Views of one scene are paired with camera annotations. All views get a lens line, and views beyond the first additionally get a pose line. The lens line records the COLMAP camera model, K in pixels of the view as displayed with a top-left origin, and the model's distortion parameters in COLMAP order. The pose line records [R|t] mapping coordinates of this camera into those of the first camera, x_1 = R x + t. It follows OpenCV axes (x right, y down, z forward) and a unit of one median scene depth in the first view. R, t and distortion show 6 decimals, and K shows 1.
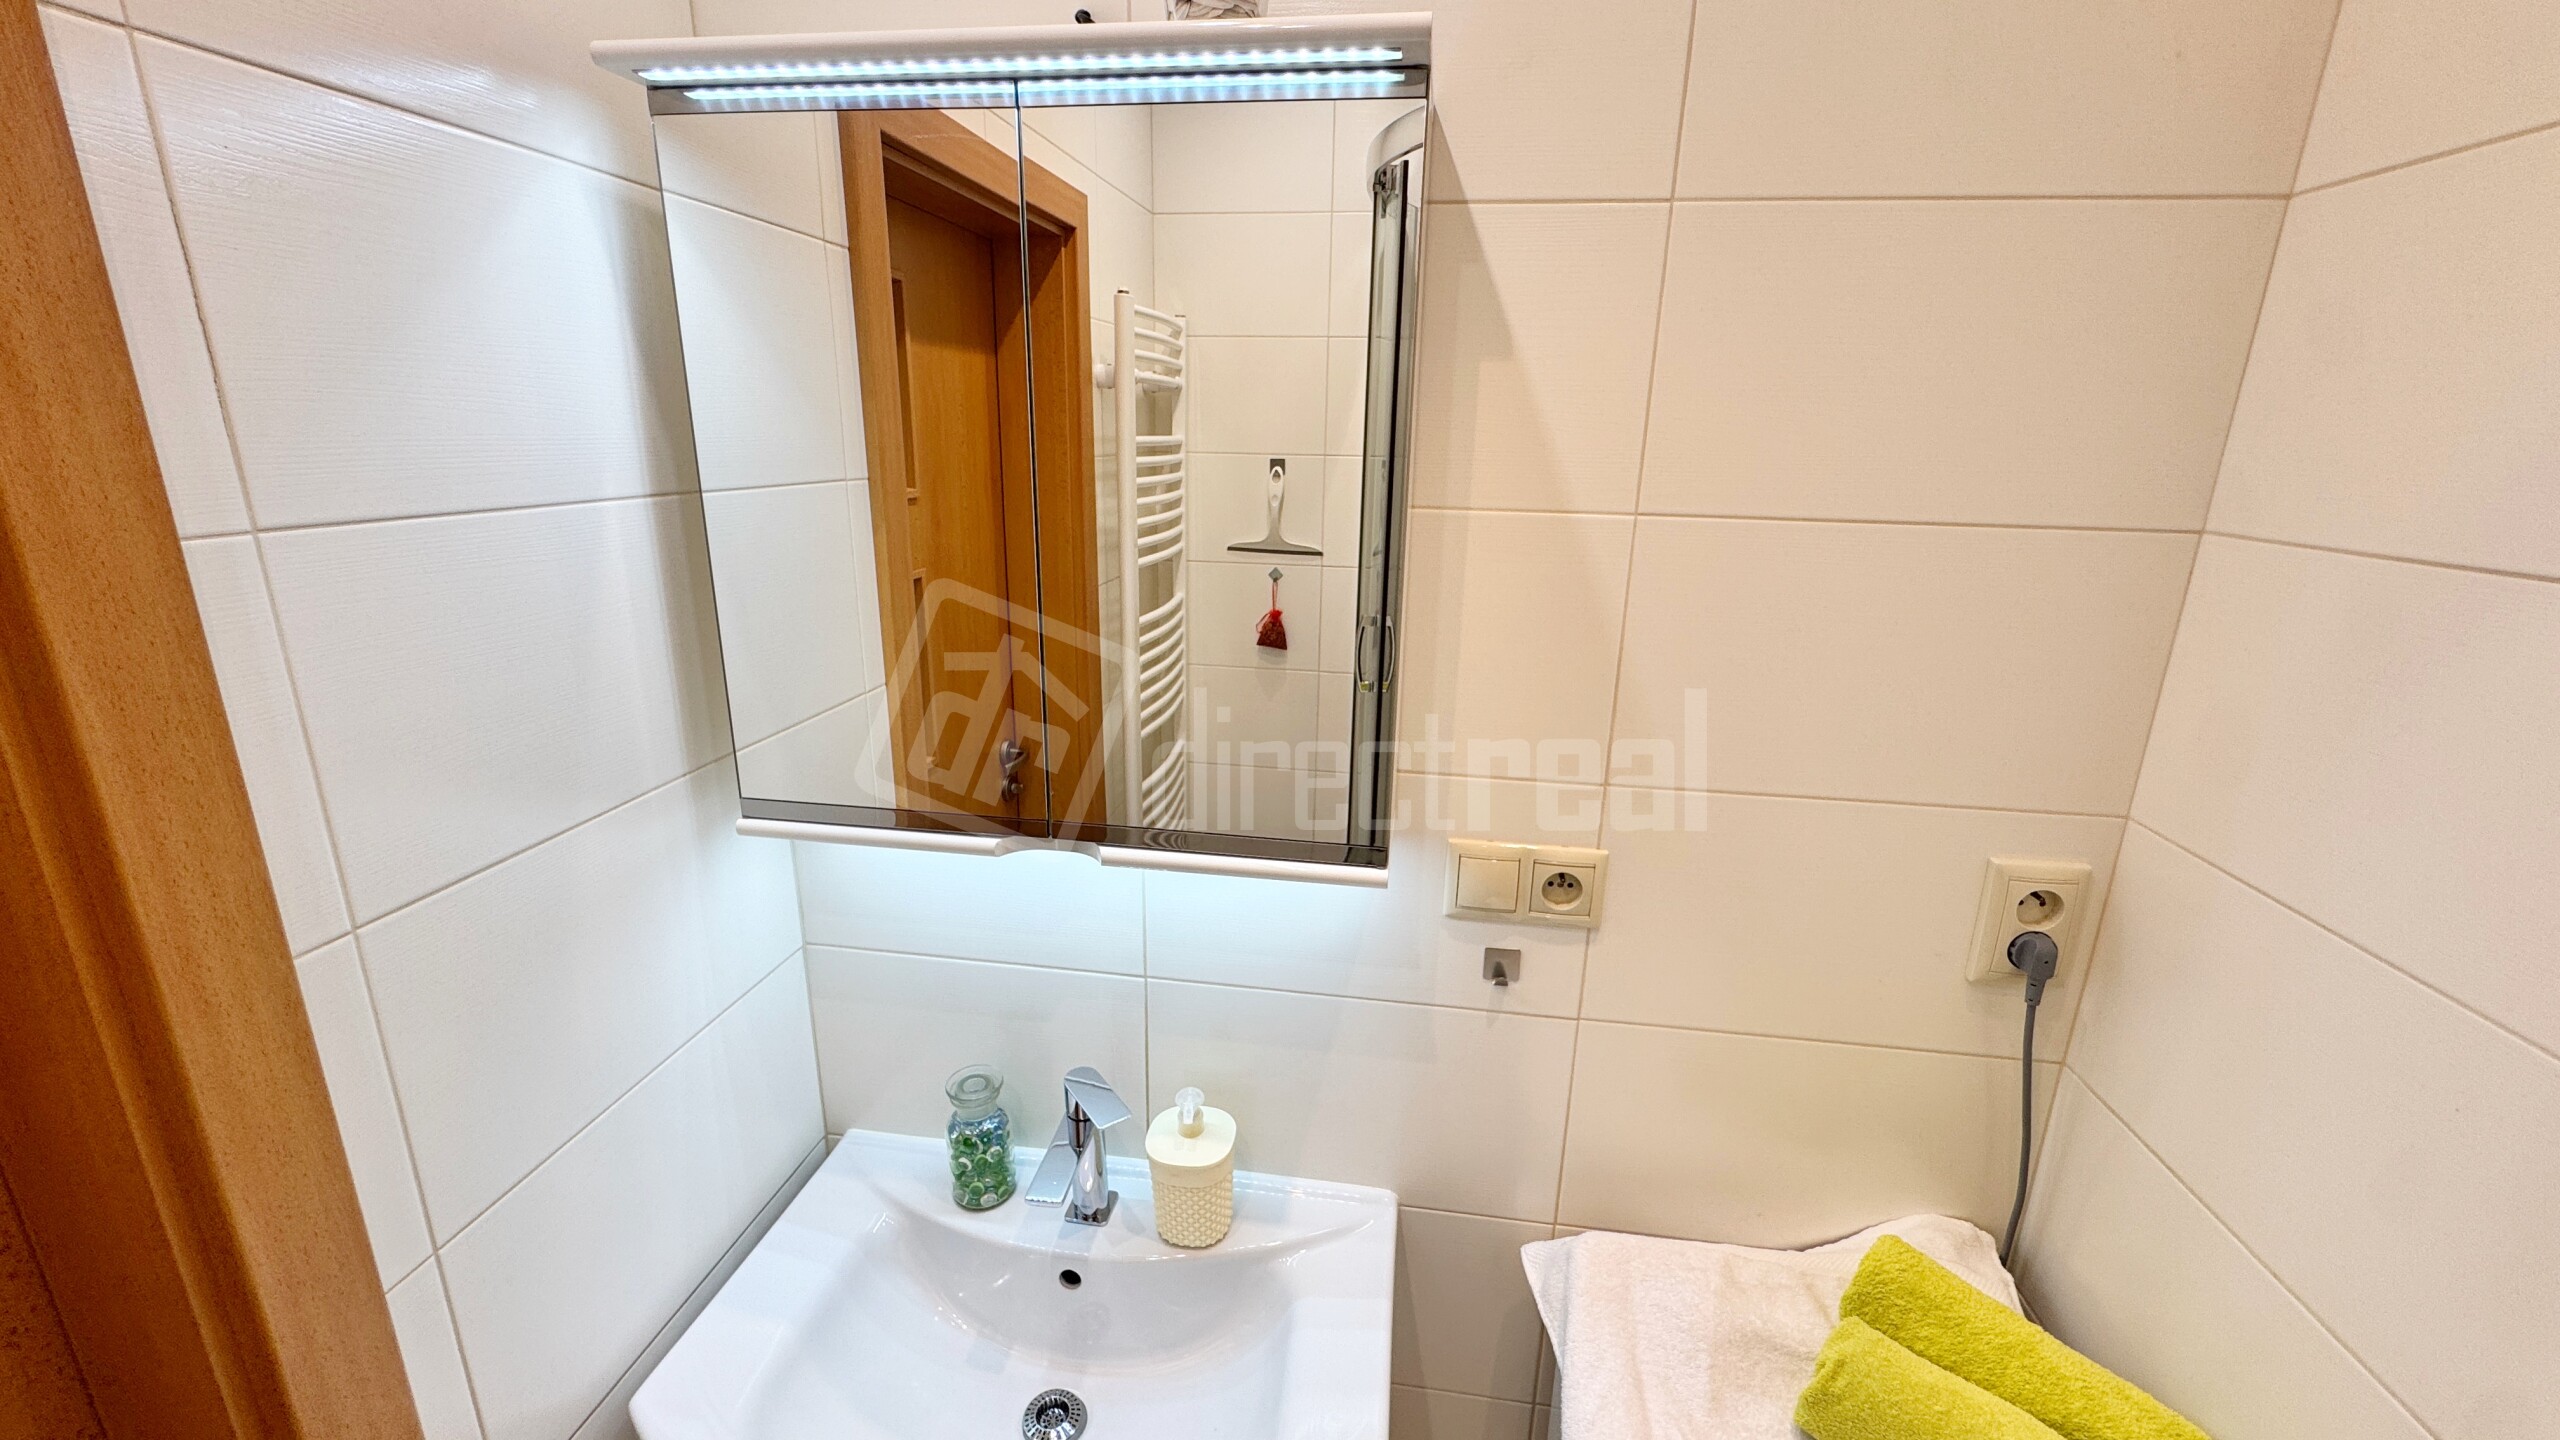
lens RADIAL K [[1025.8, 0, 1276.0], [0, 1025.8, 719.5], [0, 0, 1]] dist [-0.003790, 0.000837]
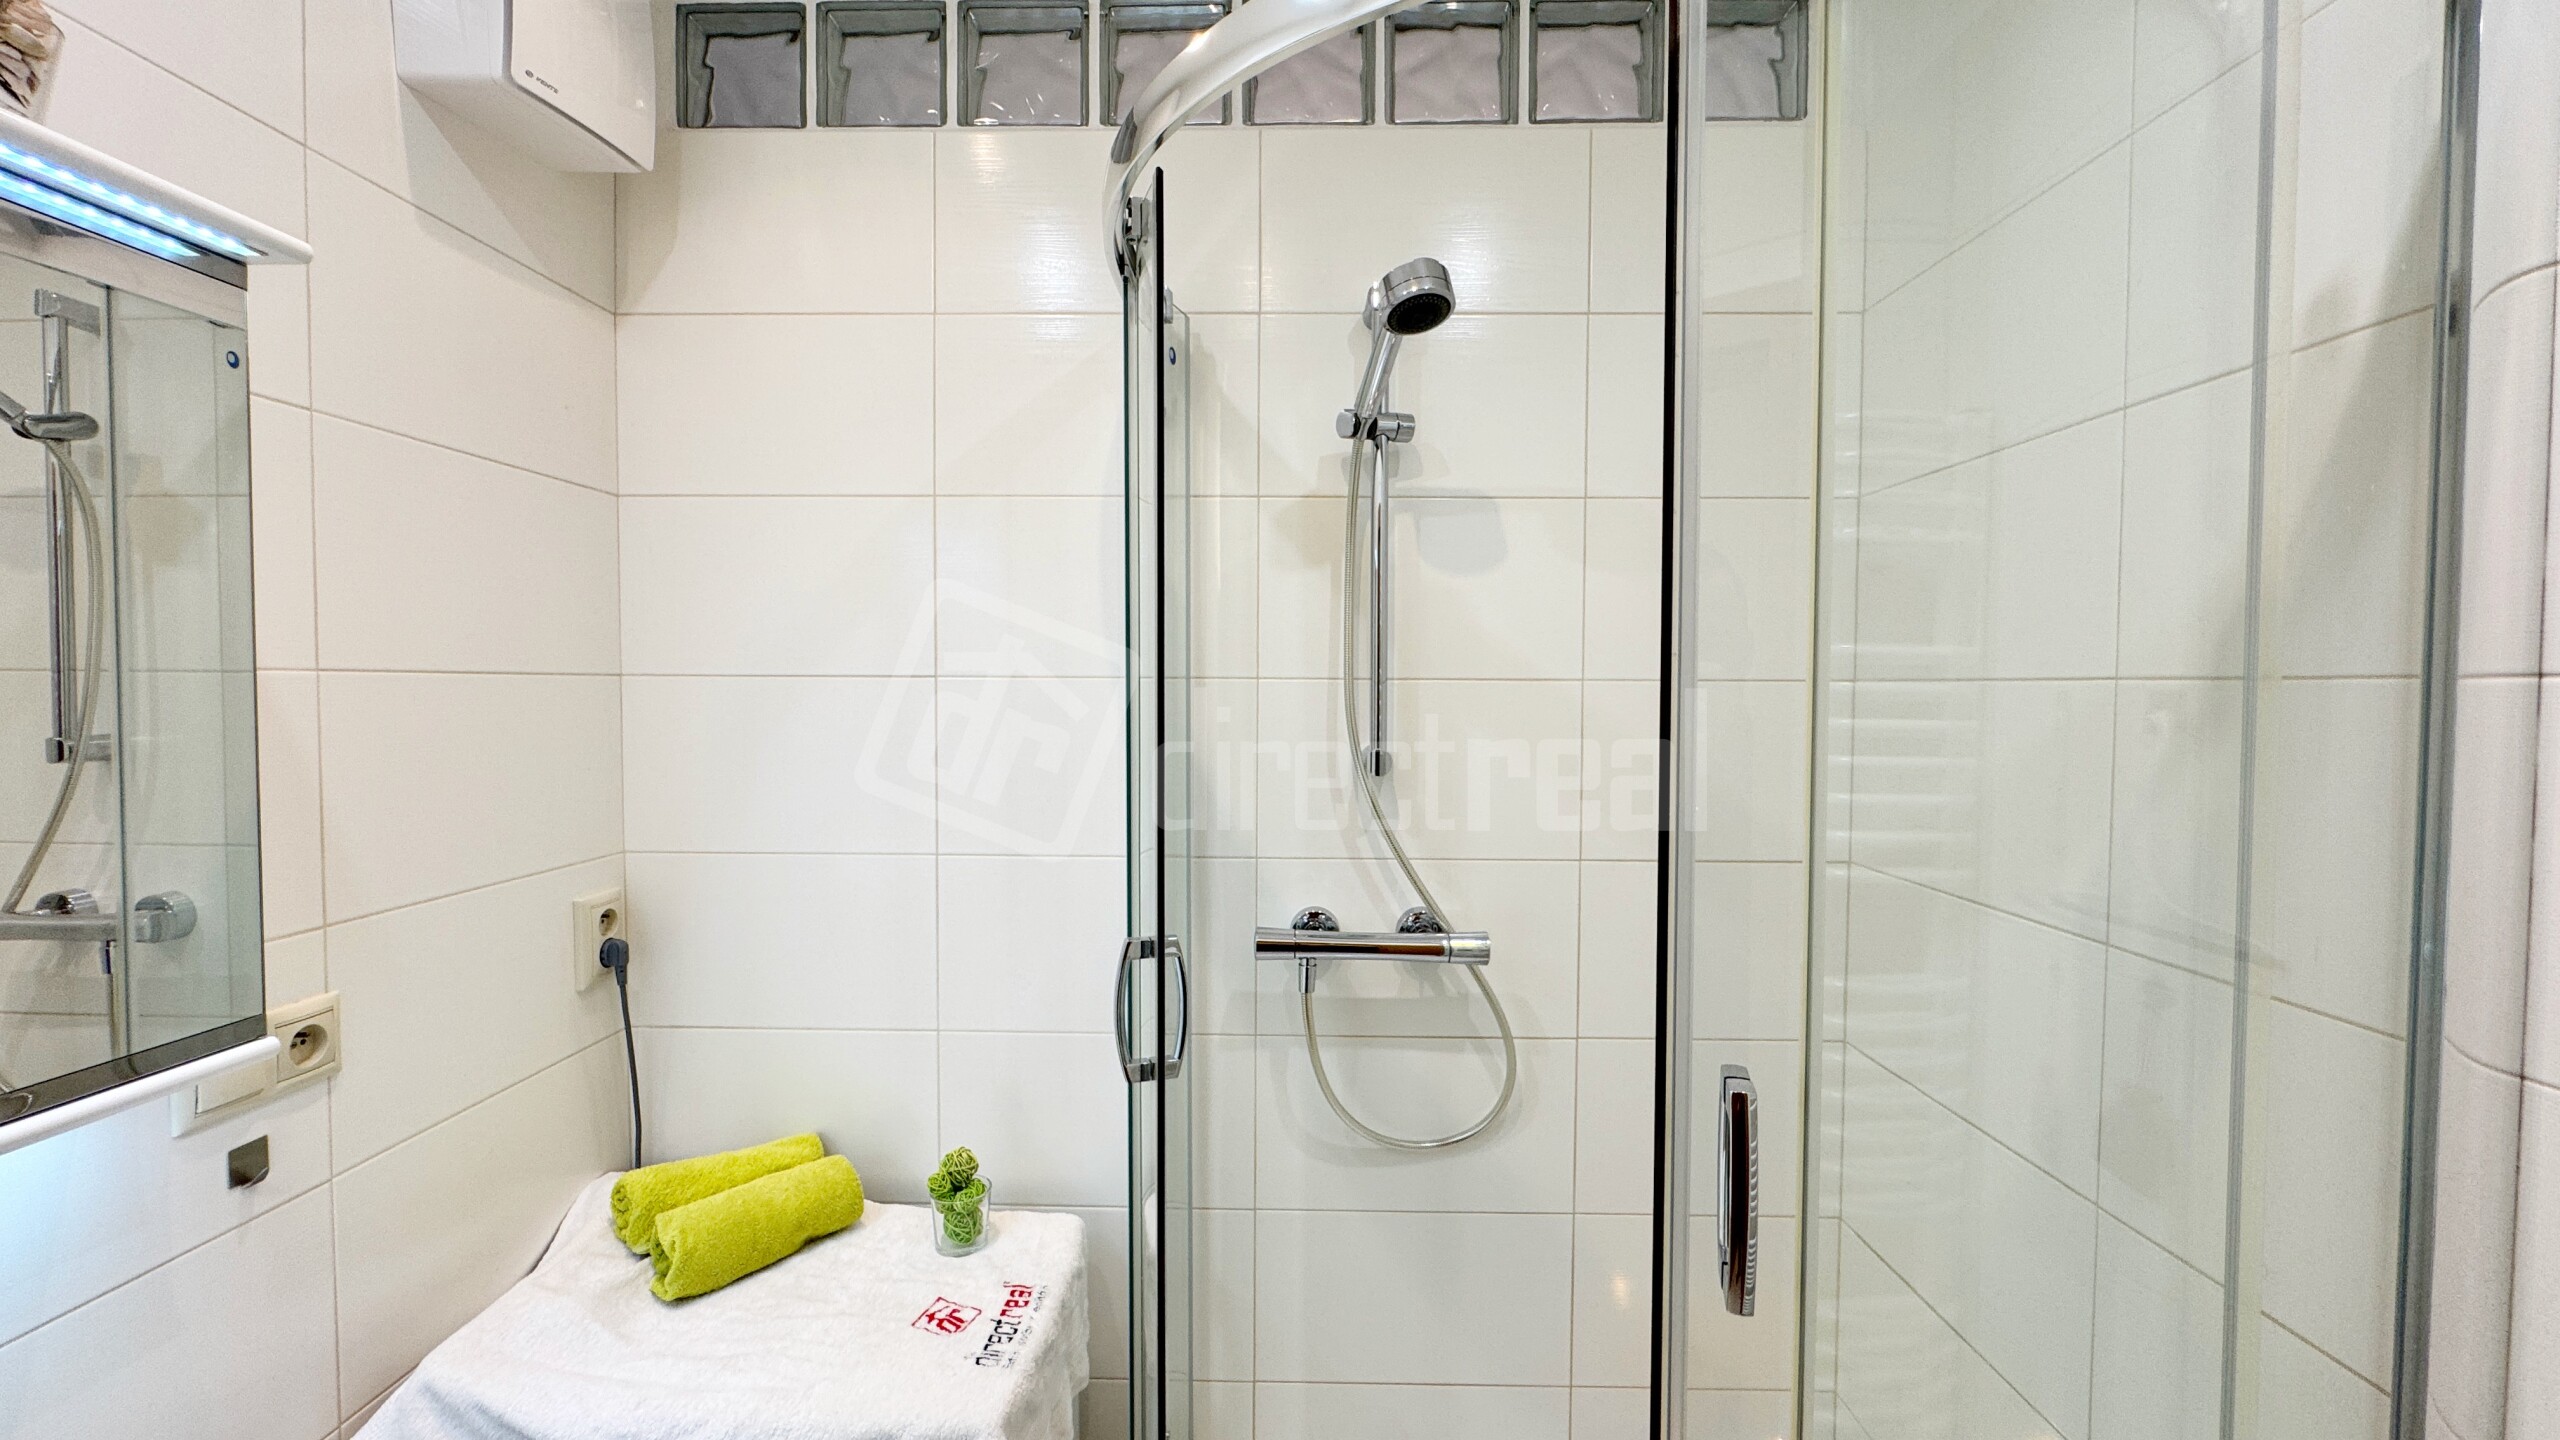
lens RADIAL K [[1025.8, 0, 1281.0], [0, 1025.8, 719.1], [0, 0, 1]] dist [-0.003790, 0.000837]
pose [[-0.128198, -0.052594, 0.990353, -0.766246], [0.262796, 0.961095, 0.085058, 0.026168], [-0.956297, 0.271165, -0.109389, 0.122545]]
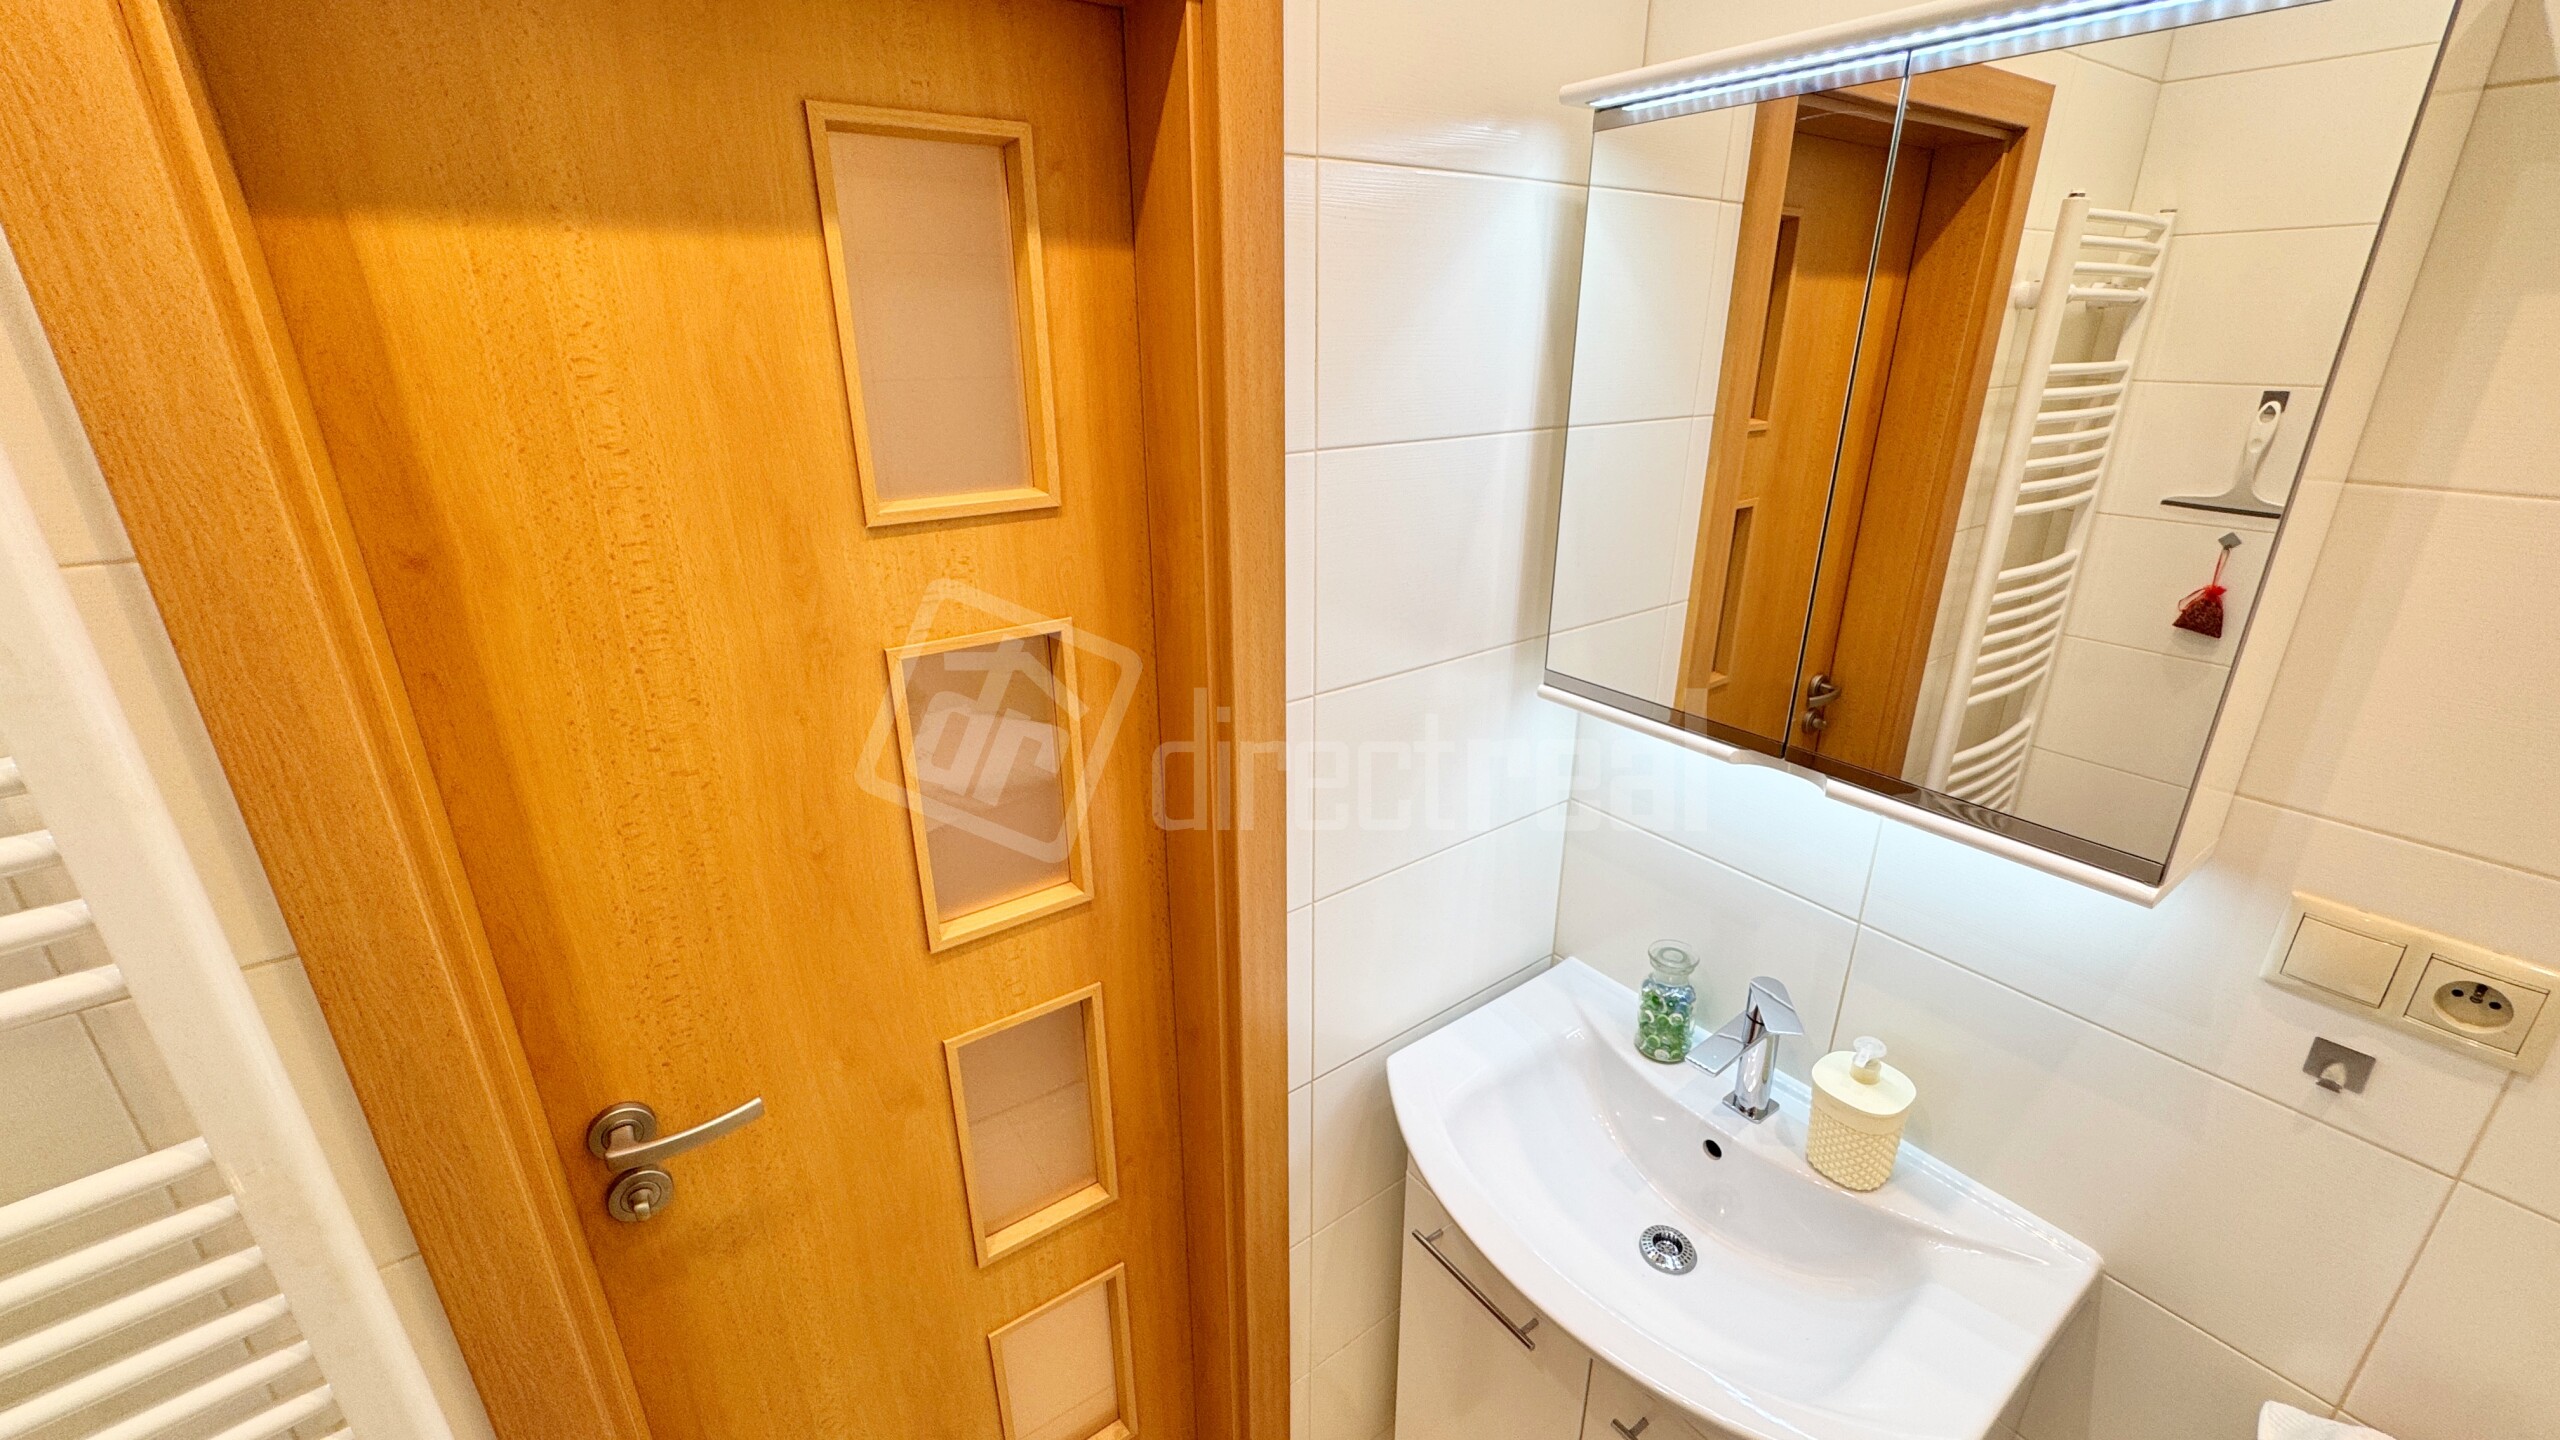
lens RADIAL K [[1025.8, 0, 1268.7], [0, 1025.8, 716.2], [0, 0, 1]] dist [-0.003790, 0.000837]
pose [[0.693076, 0.230516, -0.683014, 0.123321], [-0.175766, 0.972936, 0.150009, 0.001857], [0.699108, 0.016083, 0.714835, -0.155185]]
